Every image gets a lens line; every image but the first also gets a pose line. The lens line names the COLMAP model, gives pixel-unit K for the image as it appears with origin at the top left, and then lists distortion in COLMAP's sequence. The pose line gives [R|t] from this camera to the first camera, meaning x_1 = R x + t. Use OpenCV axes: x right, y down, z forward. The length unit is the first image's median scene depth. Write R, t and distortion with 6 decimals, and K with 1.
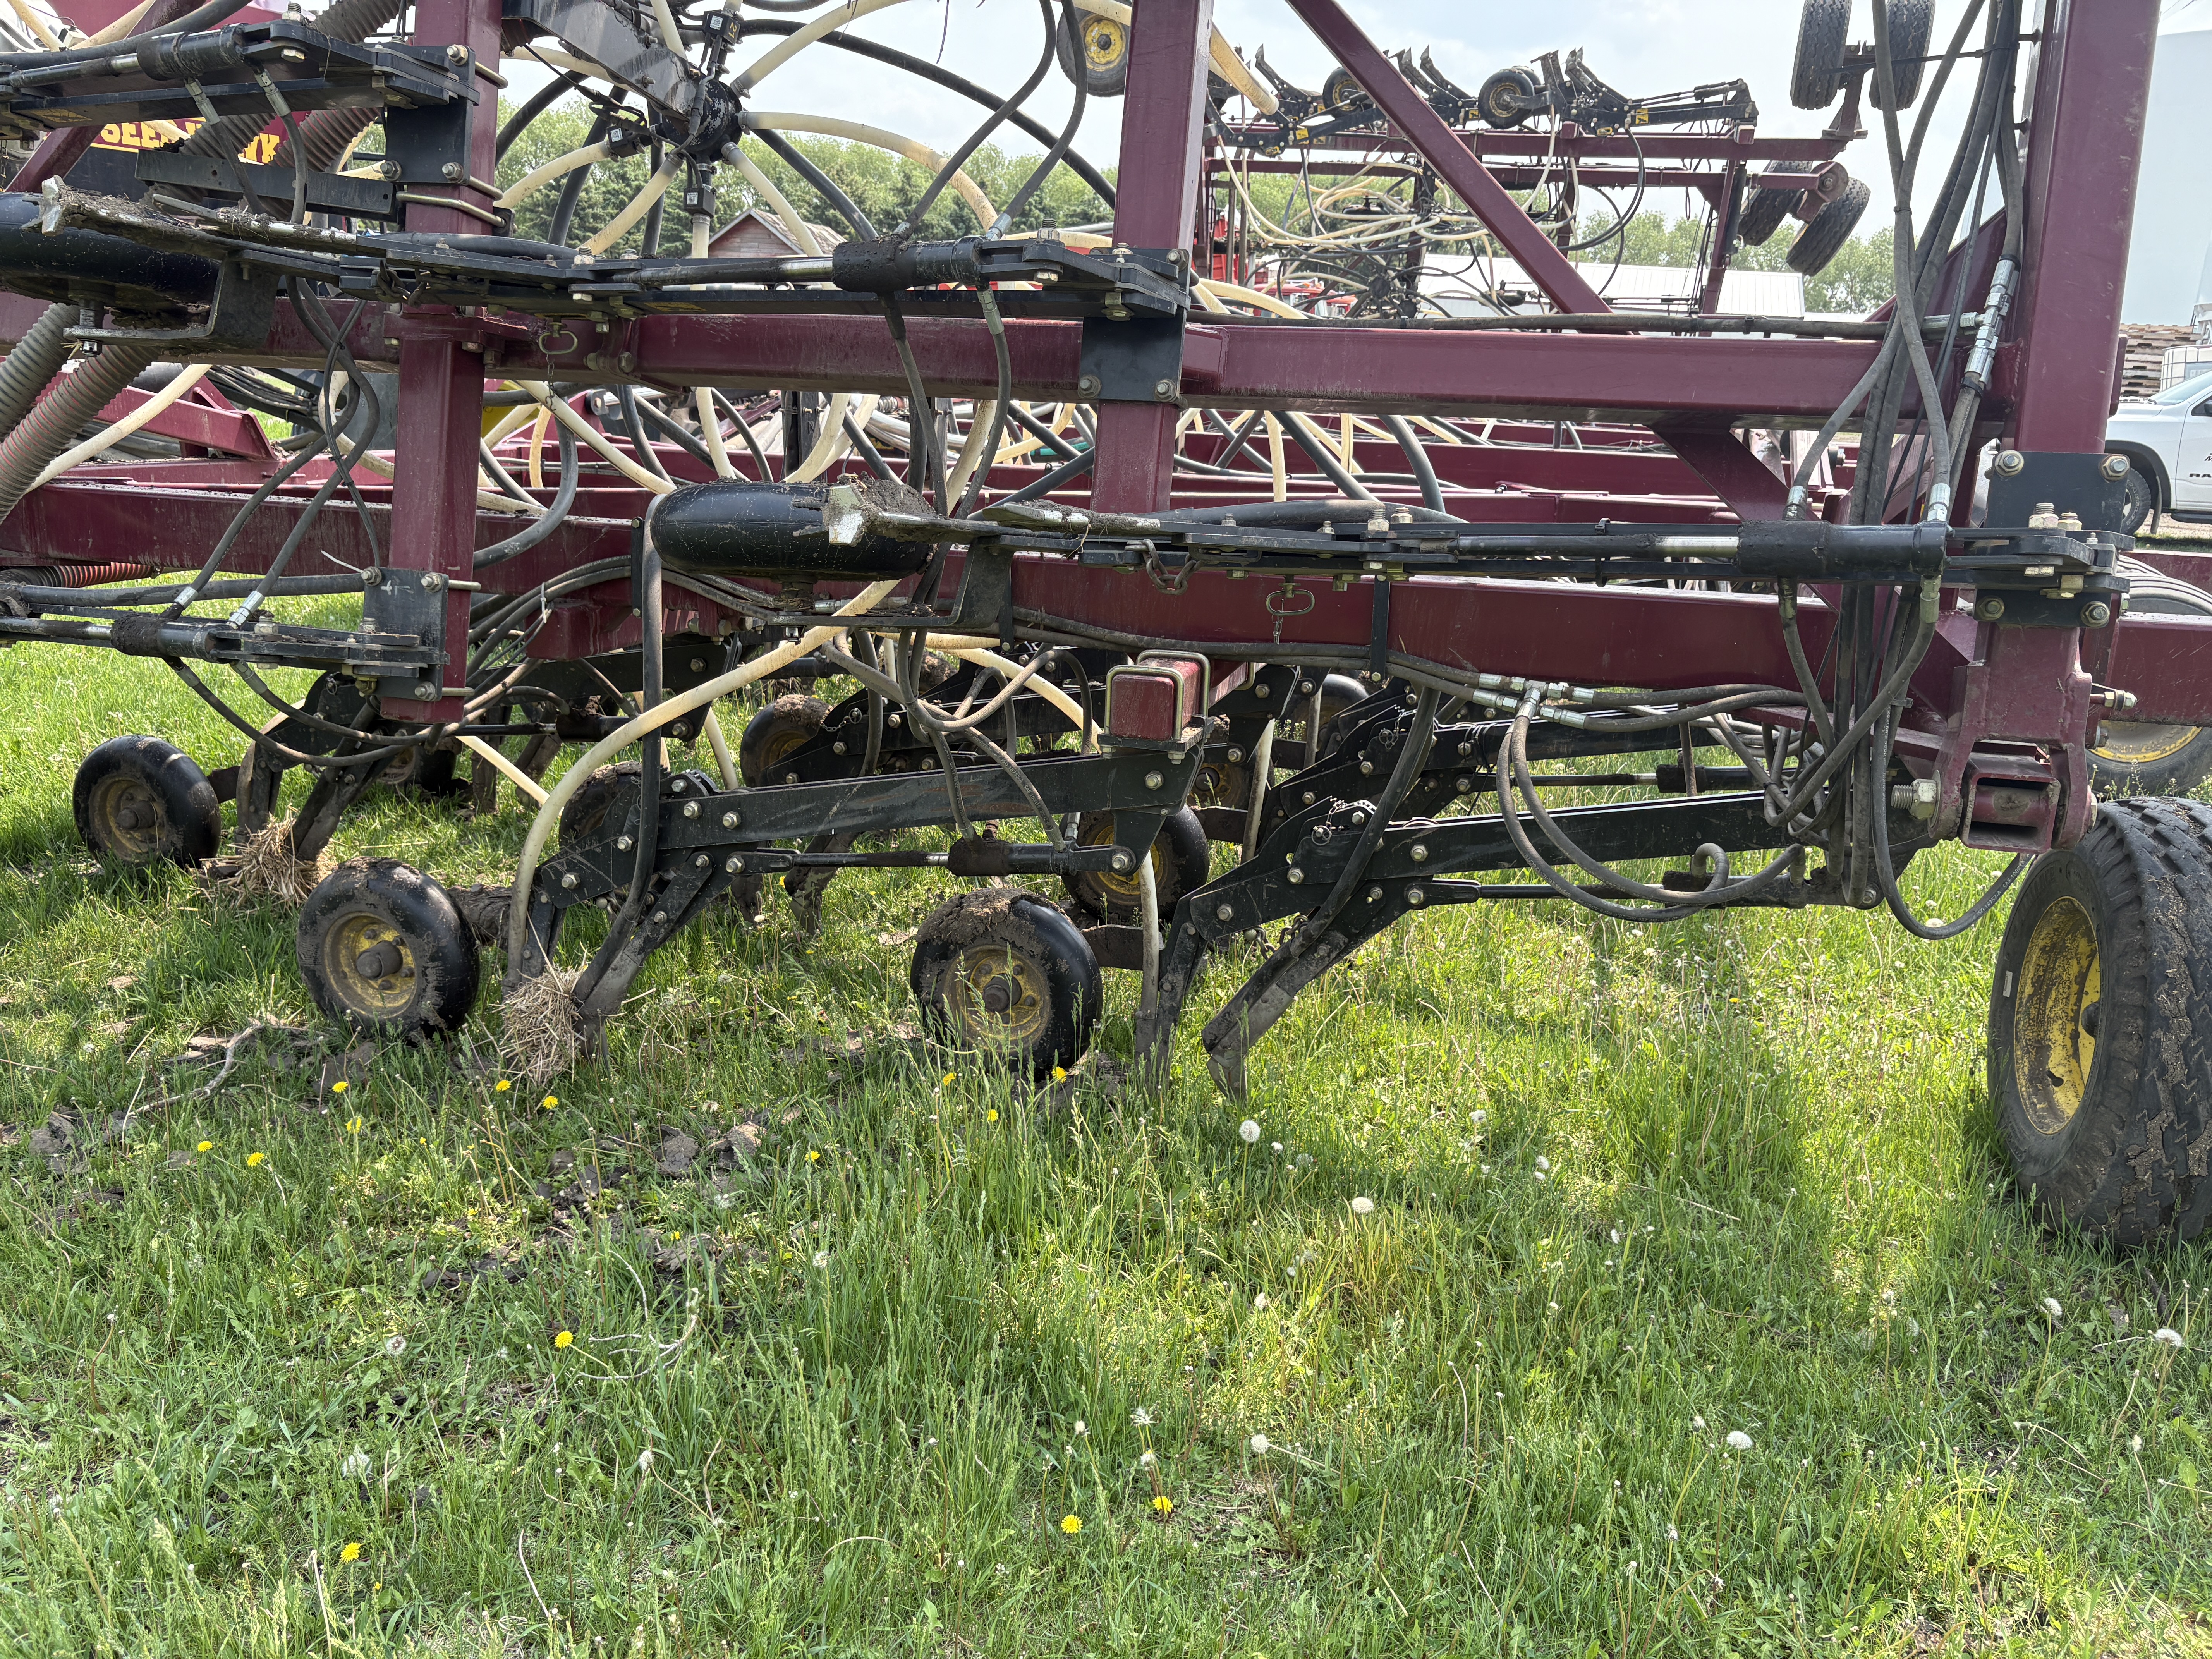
lens RADIAL K [[1685.0, 0, 1115.2], [0, 1685.0, 821.4], [0, 0, 1]] dist [0.034514, -0.036389]
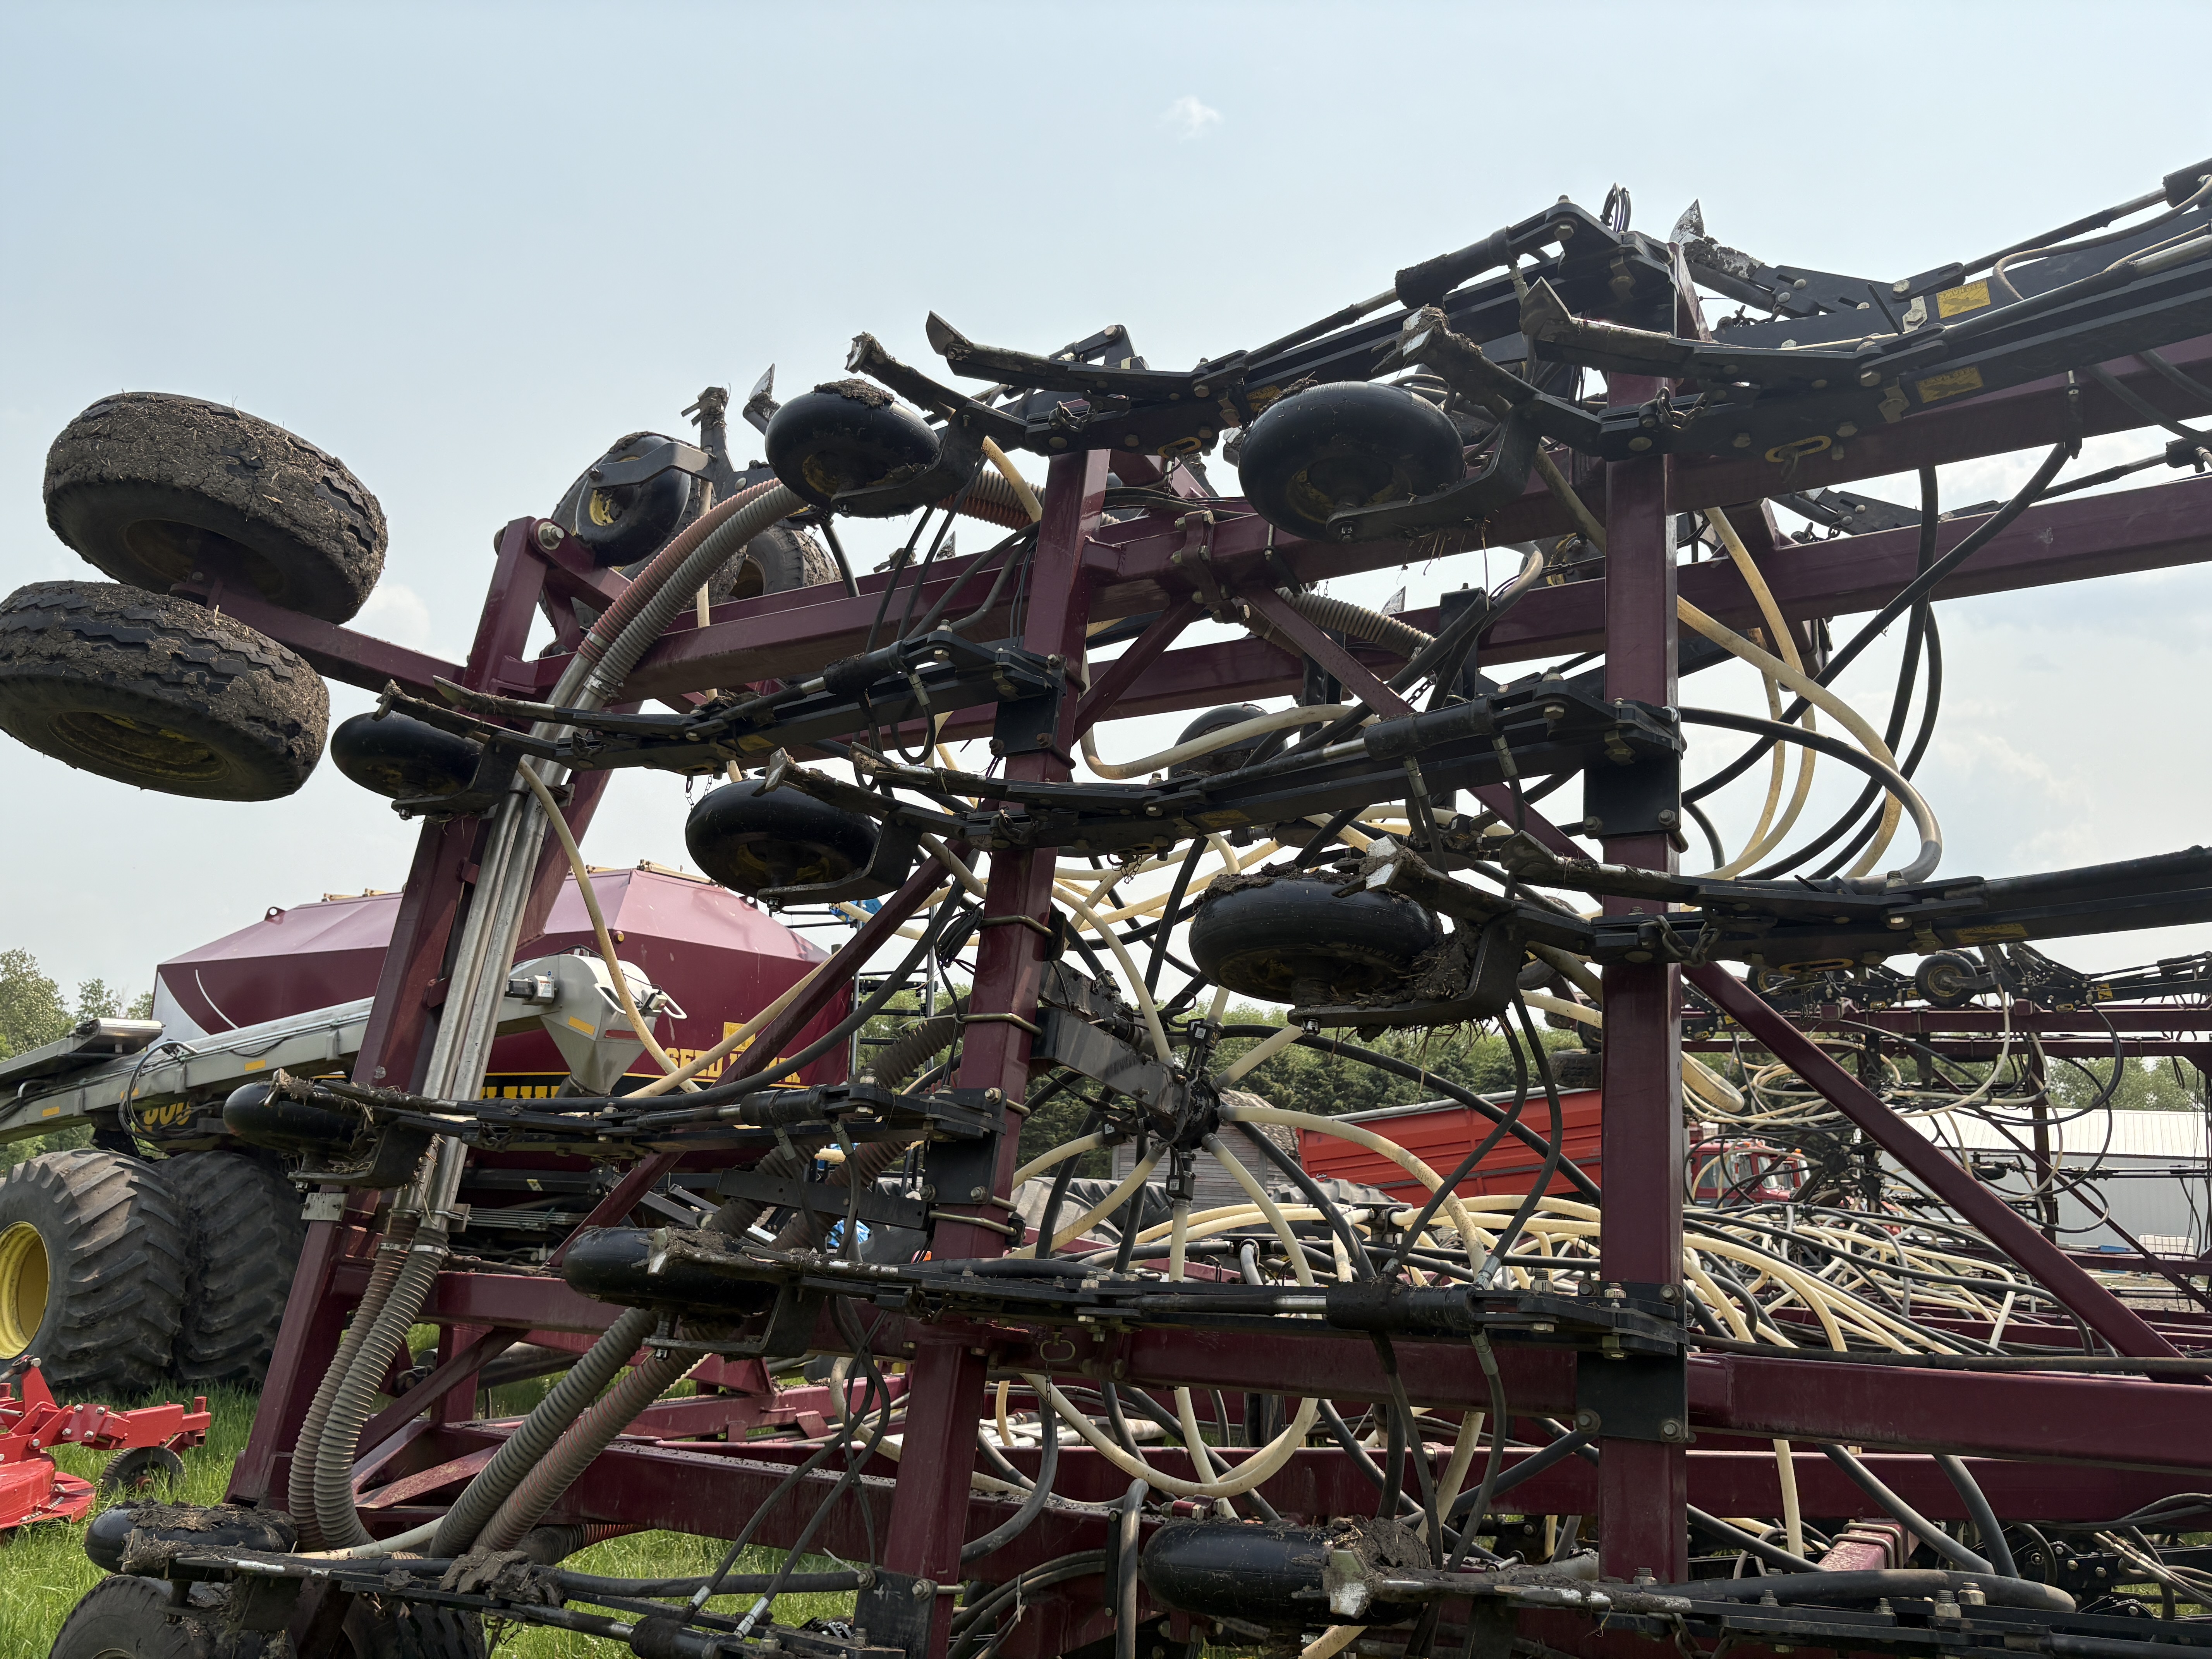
lens RADIAL K [[1685.0, 0, 1087.9], [0, 1685.0, 845.5], [0, 0, 1]] dist [0.034514, -0.036389]
pose [[0.967011, -0.066163, -0.245994, -0.022297], [-0.055015, 0.888647, -0.455280, -0.064710], [0.248724, 0.453794, 0.855691, -0.037794]]
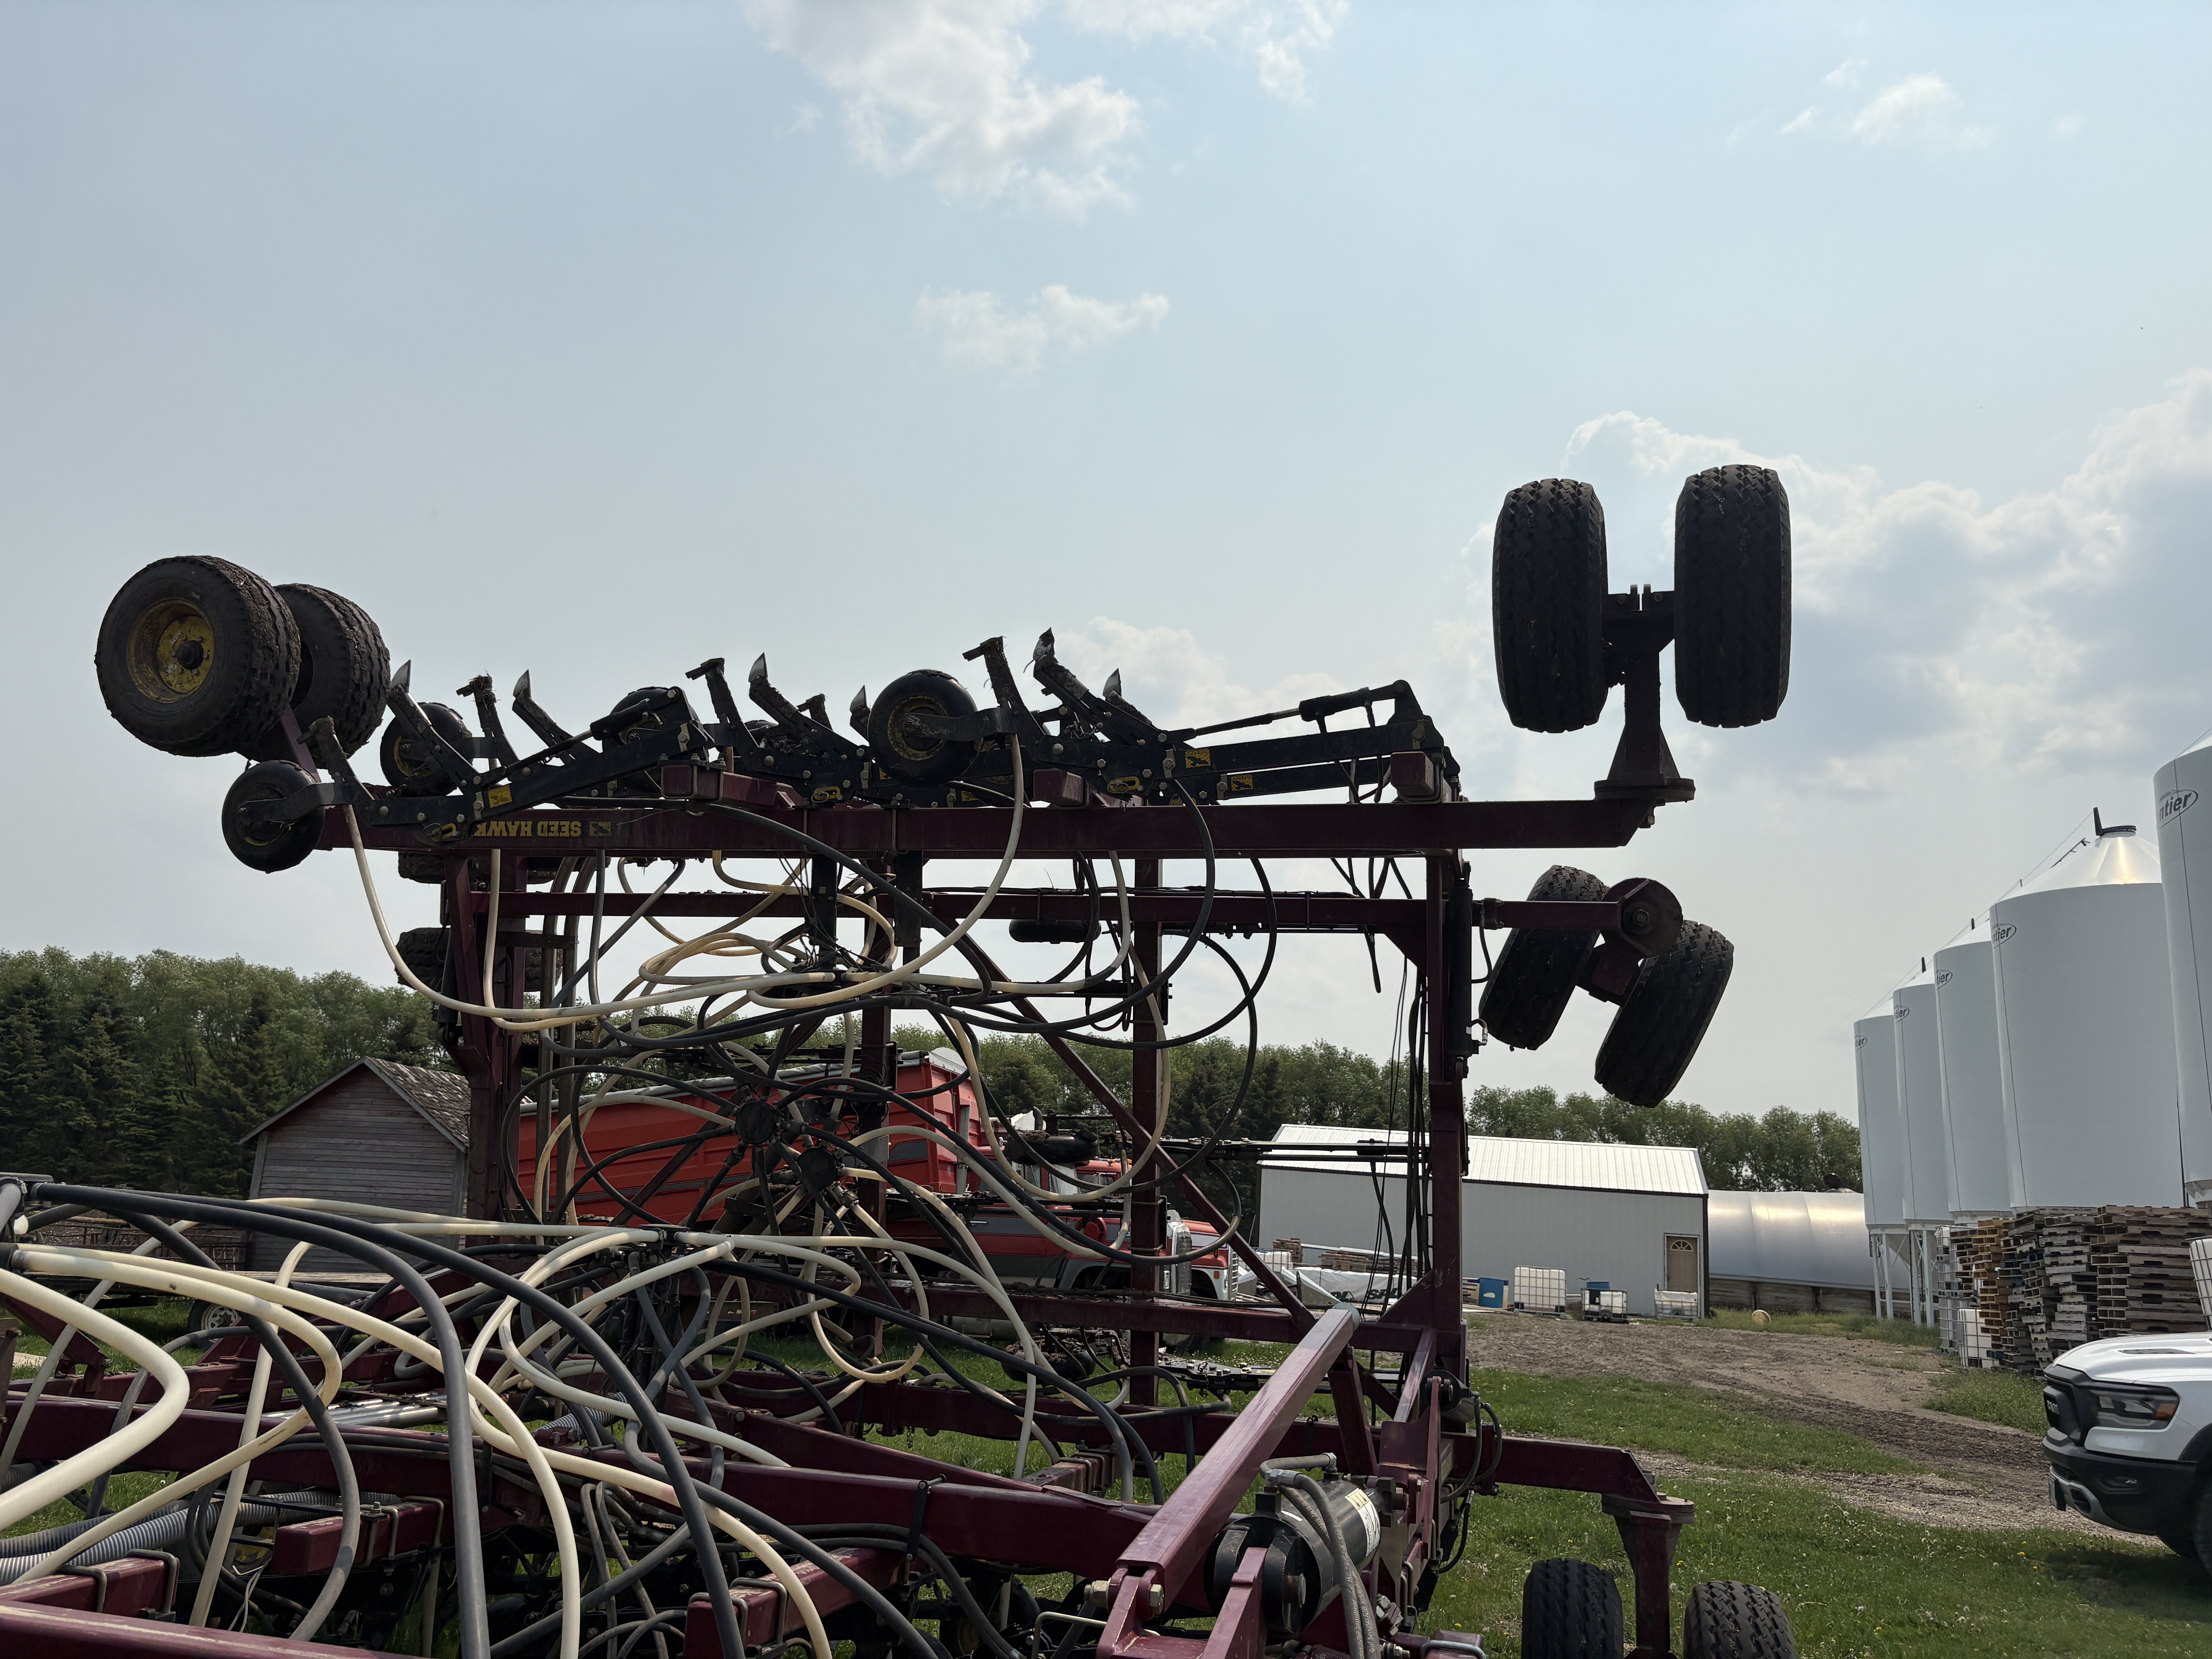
lens RADIAL K [[1685.0, 0, 1106.8], [0, 1685.0, 830.7], [0, 0, 1]] dist [0.034514, -0.036389]
pose [[0.999433, 0.008758, 0.032523, 1.023419], [0.007932, 0.877242, -0.479983, -0.679081], [-0.032734, 0.479968, 0.876675, 2.315566]]
